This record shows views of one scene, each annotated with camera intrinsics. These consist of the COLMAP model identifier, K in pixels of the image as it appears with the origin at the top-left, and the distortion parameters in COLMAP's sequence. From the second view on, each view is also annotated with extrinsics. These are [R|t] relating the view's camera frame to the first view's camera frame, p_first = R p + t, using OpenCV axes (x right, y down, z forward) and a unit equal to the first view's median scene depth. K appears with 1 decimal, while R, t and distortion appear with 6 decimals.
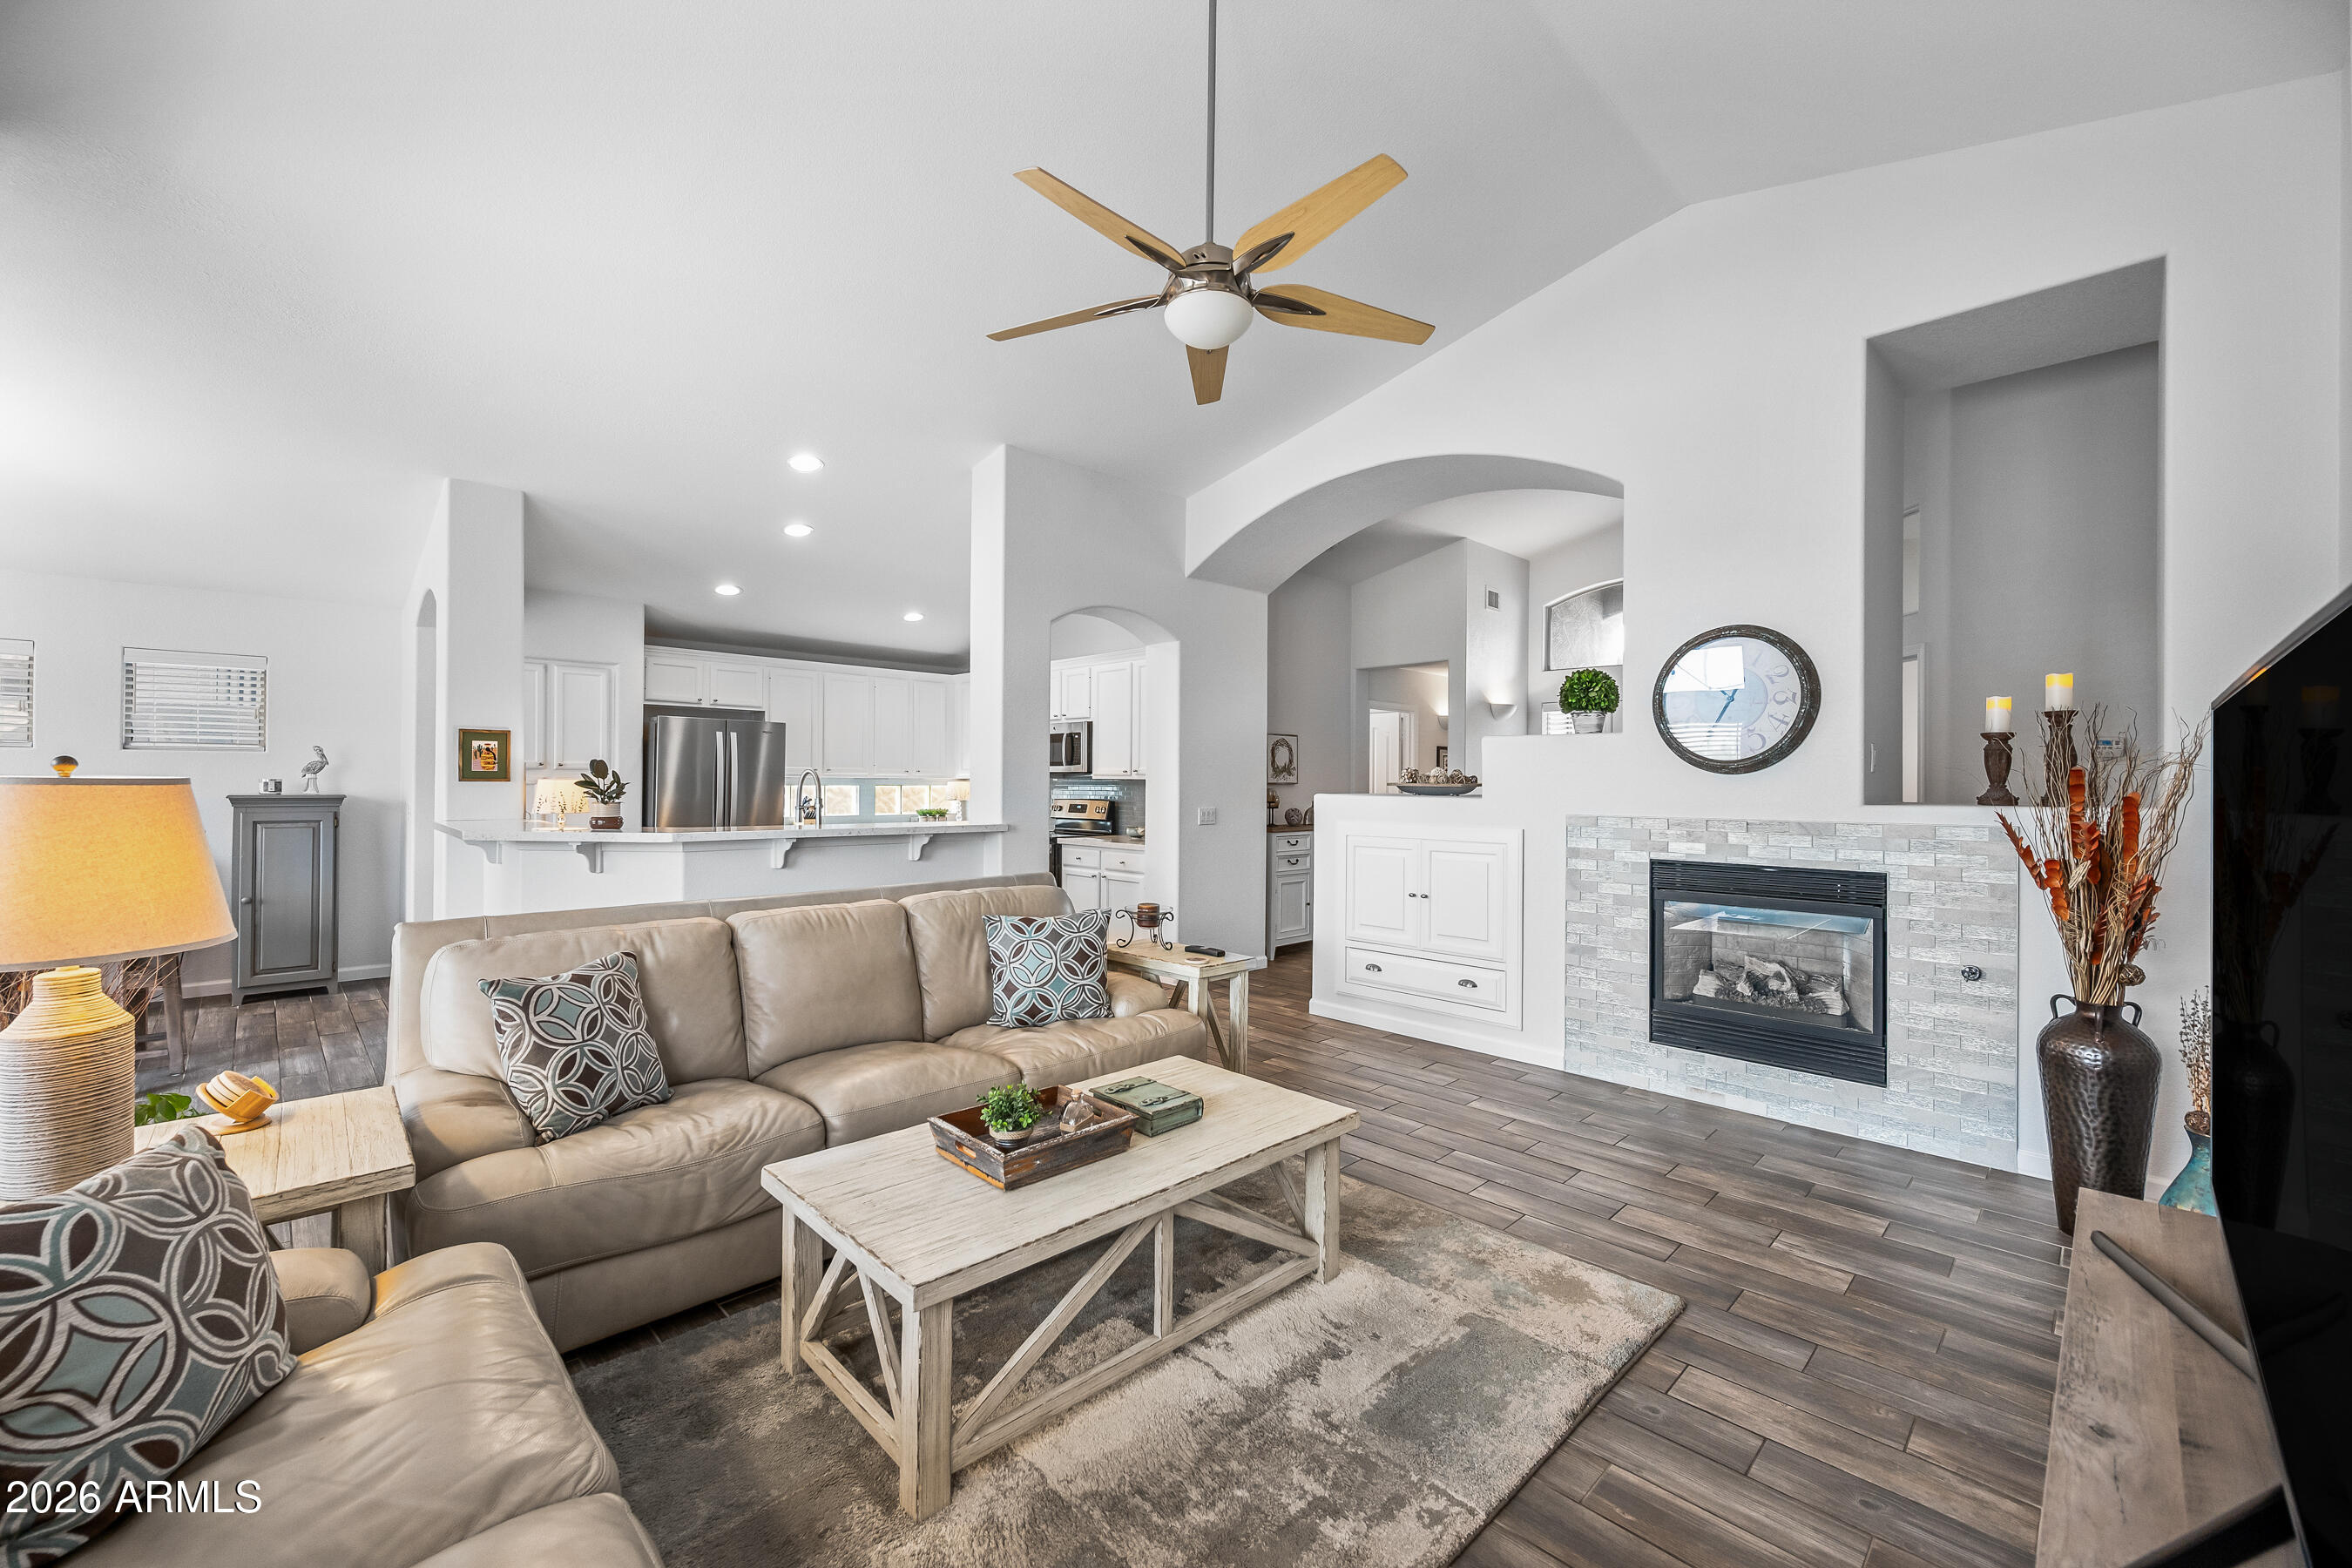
lens RADIAL K [[918.3, 0, 1170.6], [0, 918.3, 780.9], [0, 0, 1]] dist [0.000161, 0.000061]
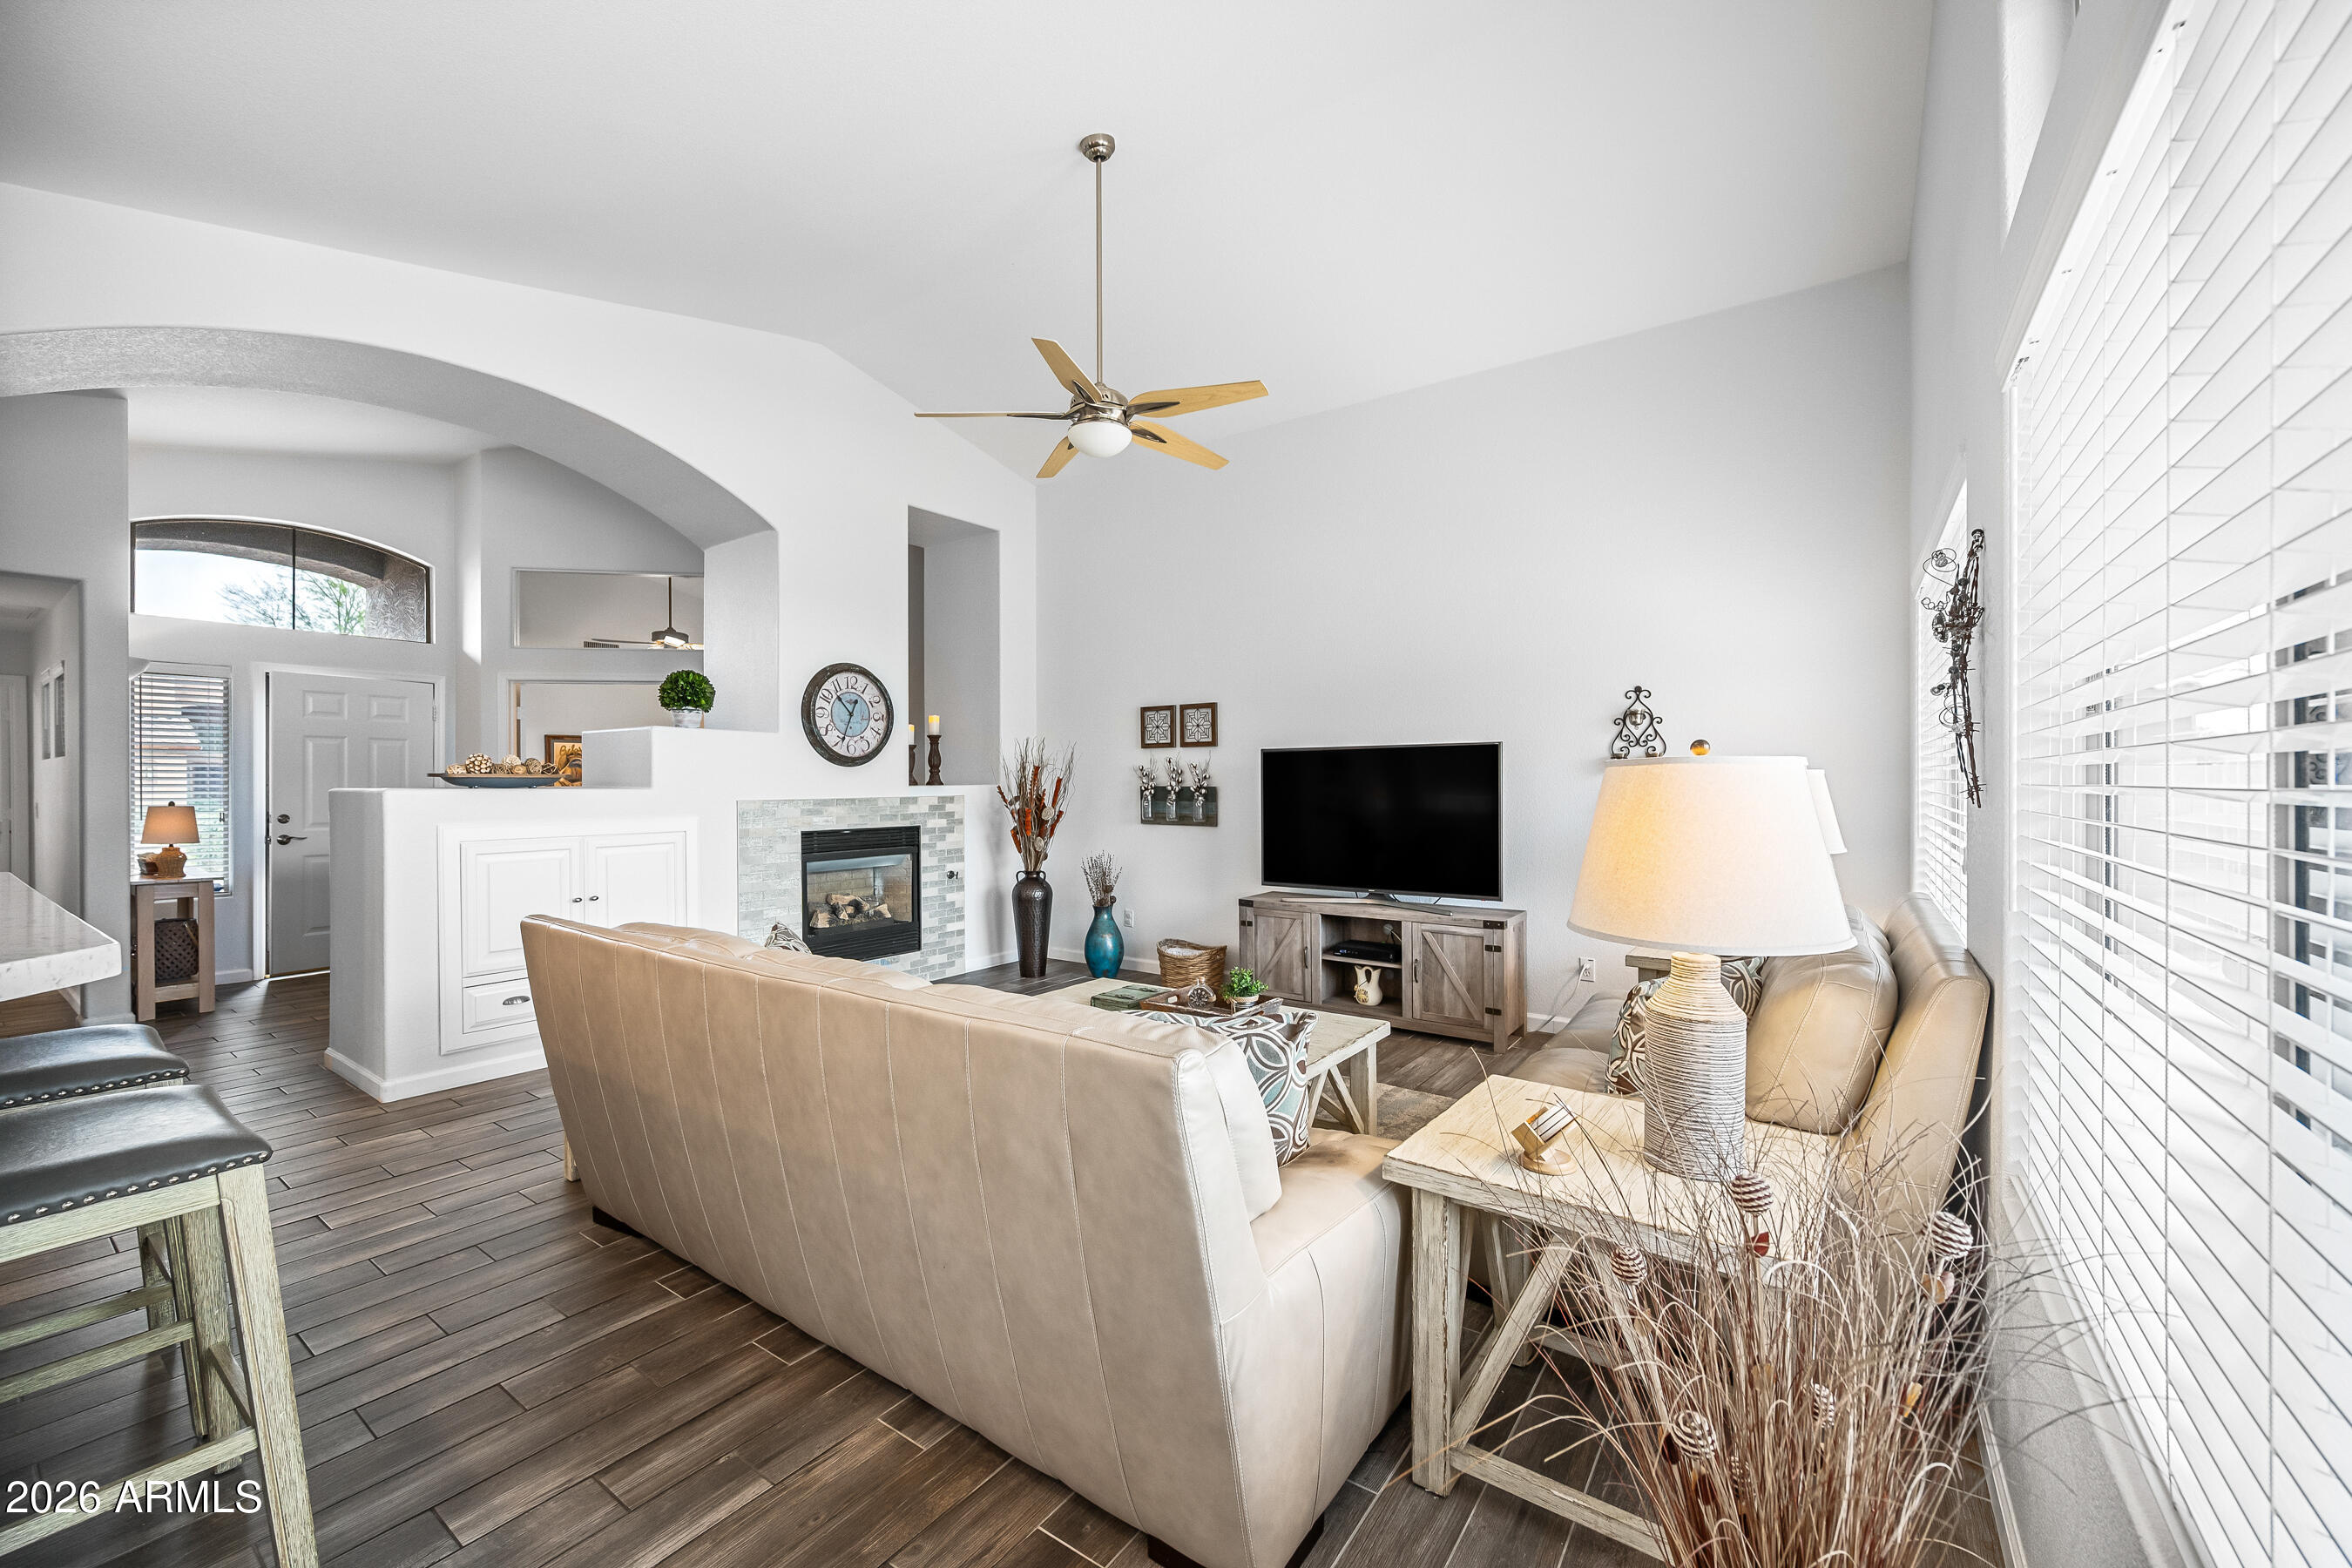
lens RADIAL K [[918.3, 0, 1178.3], [0, 918.3, 785.6], [0, 0, 1]] dist [0.000161, 0.000061]
pose [[-0.177270, -0.008020, 0.984130, -0.974500], [0.004099, 0.999952, 0.008887, 0.012703], [-0.984154, 0.005610, -0.177229, 0.811219]]
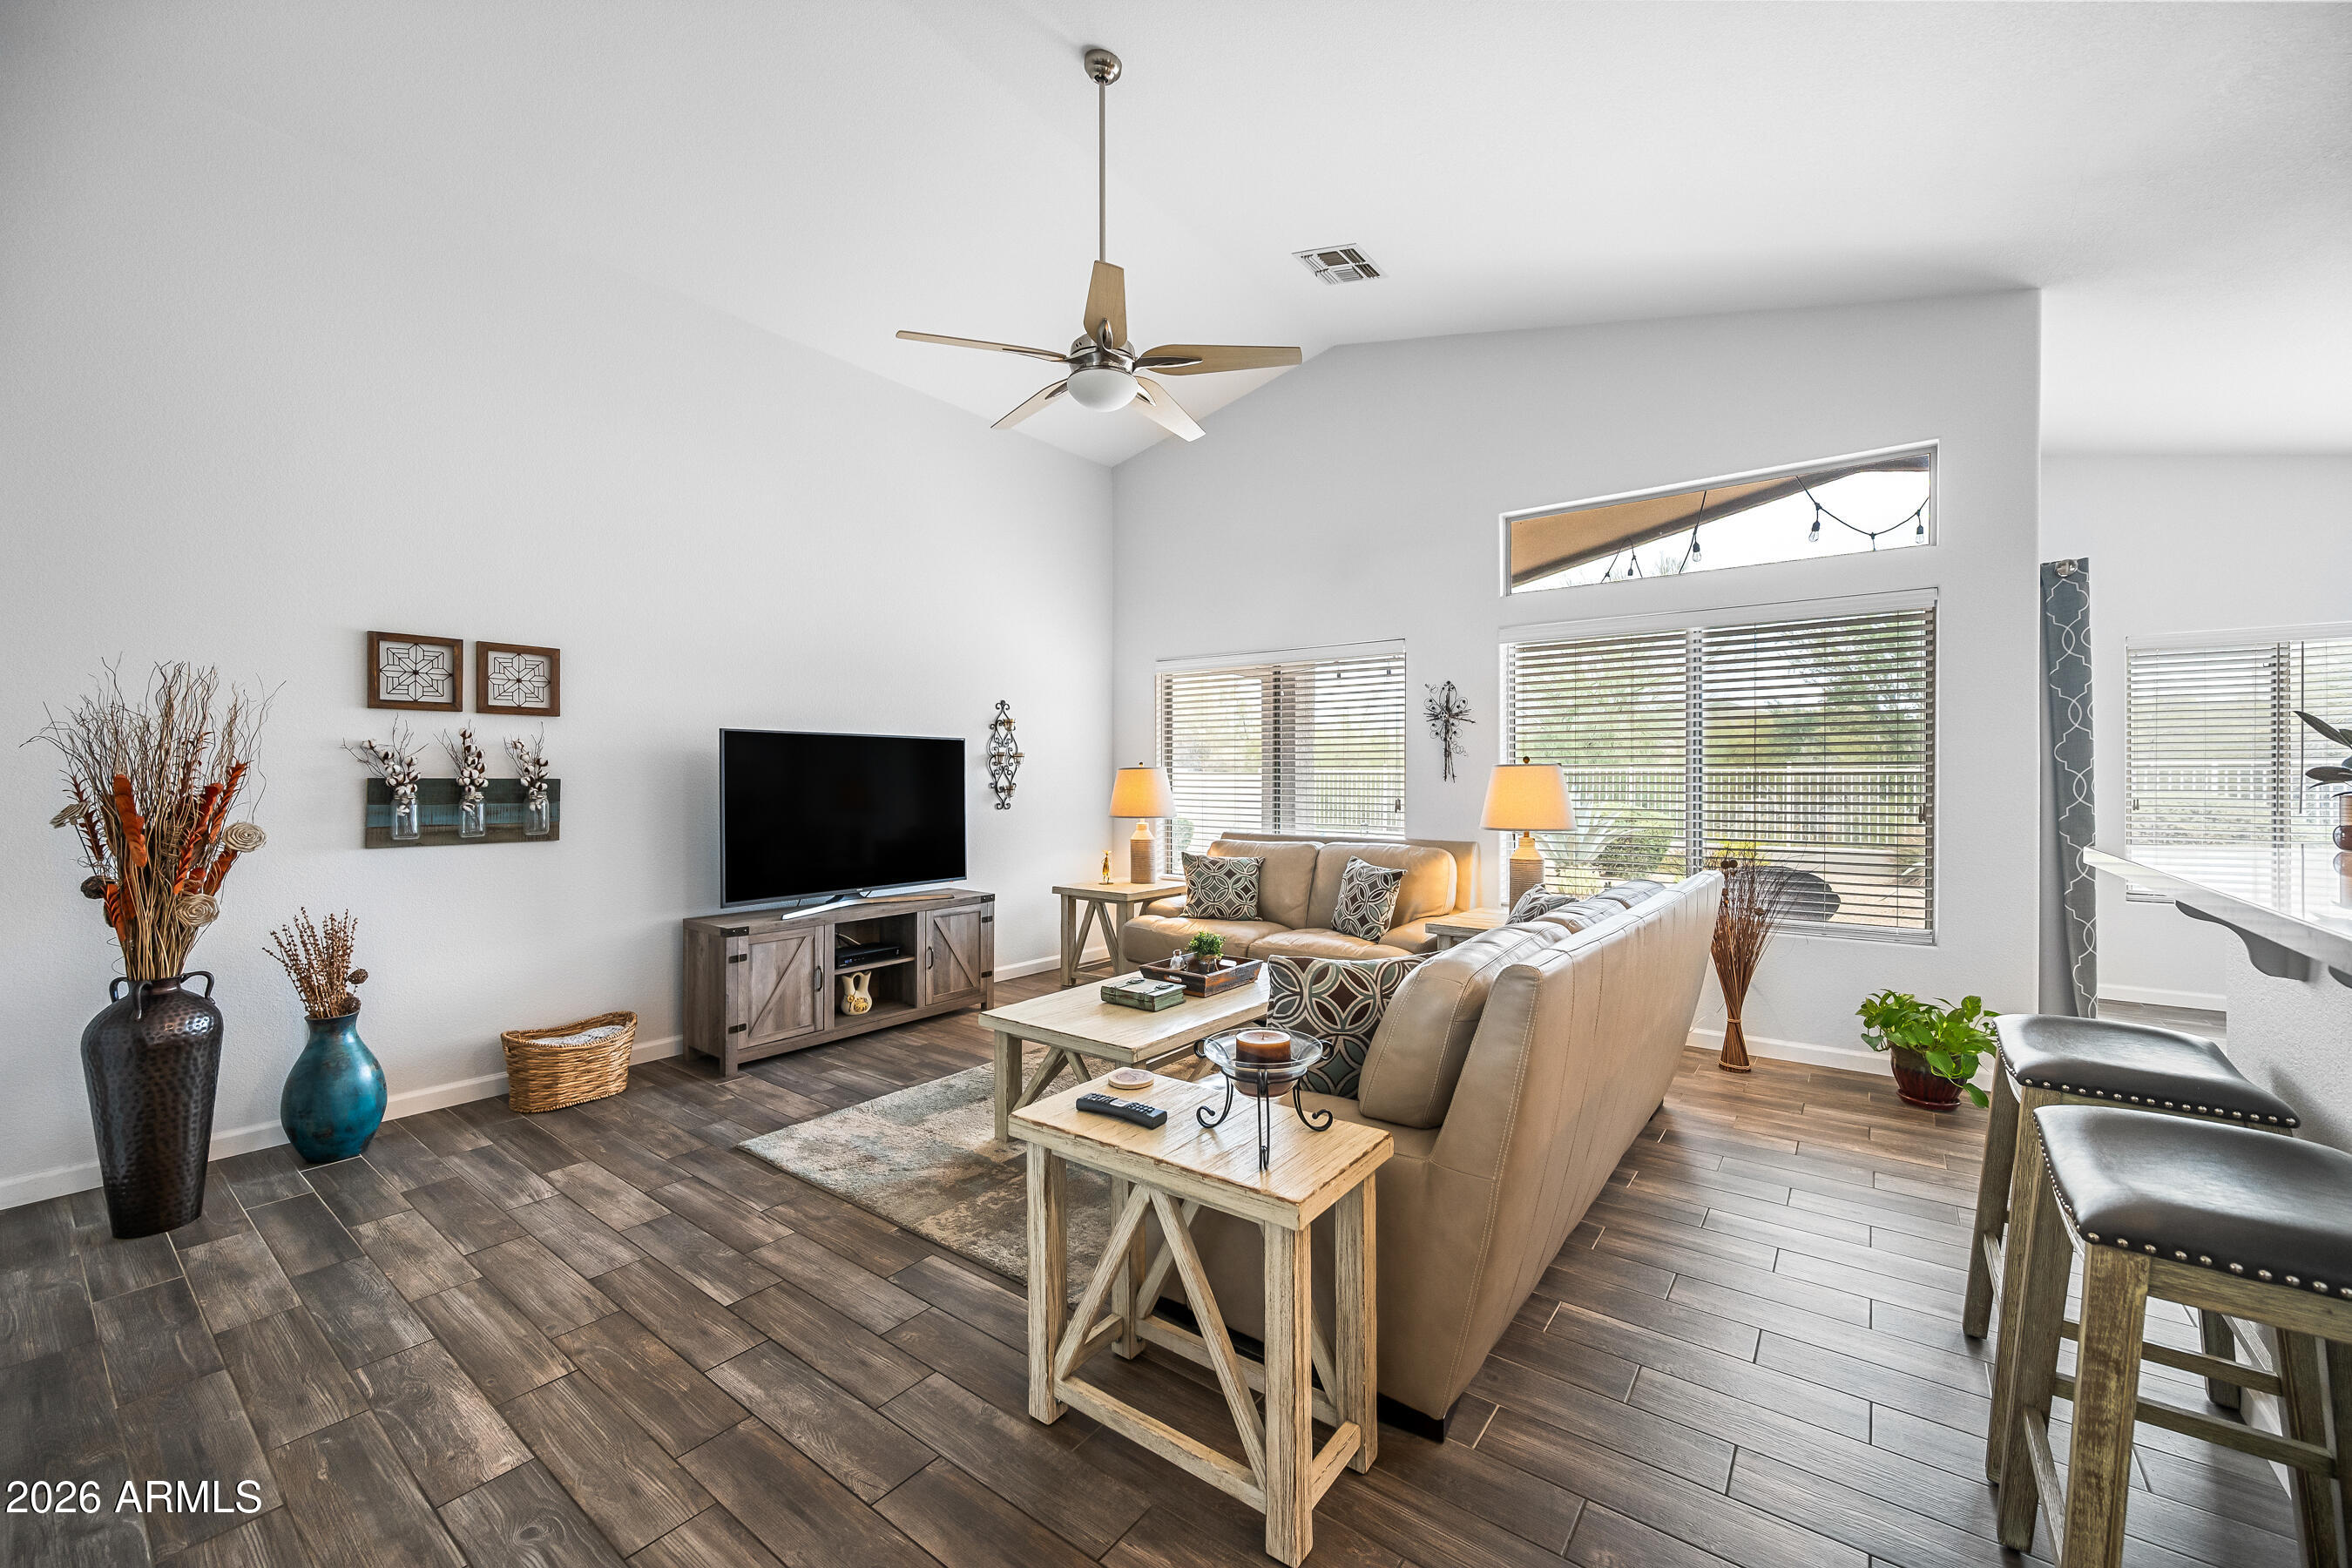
lens RADIAL K [[918.3, 0, 1180.3], [0, 918.3, 776.5], [0, 0, 1]] dist [0.000161, 0.000061]
pose [[-0.989015, -0.005476, -0.147714, 0.085834], [-0.005583, 0.999984, 0.000307, 0.022606], [0.147710, 0.001129, -0.989030, 1.623772]]
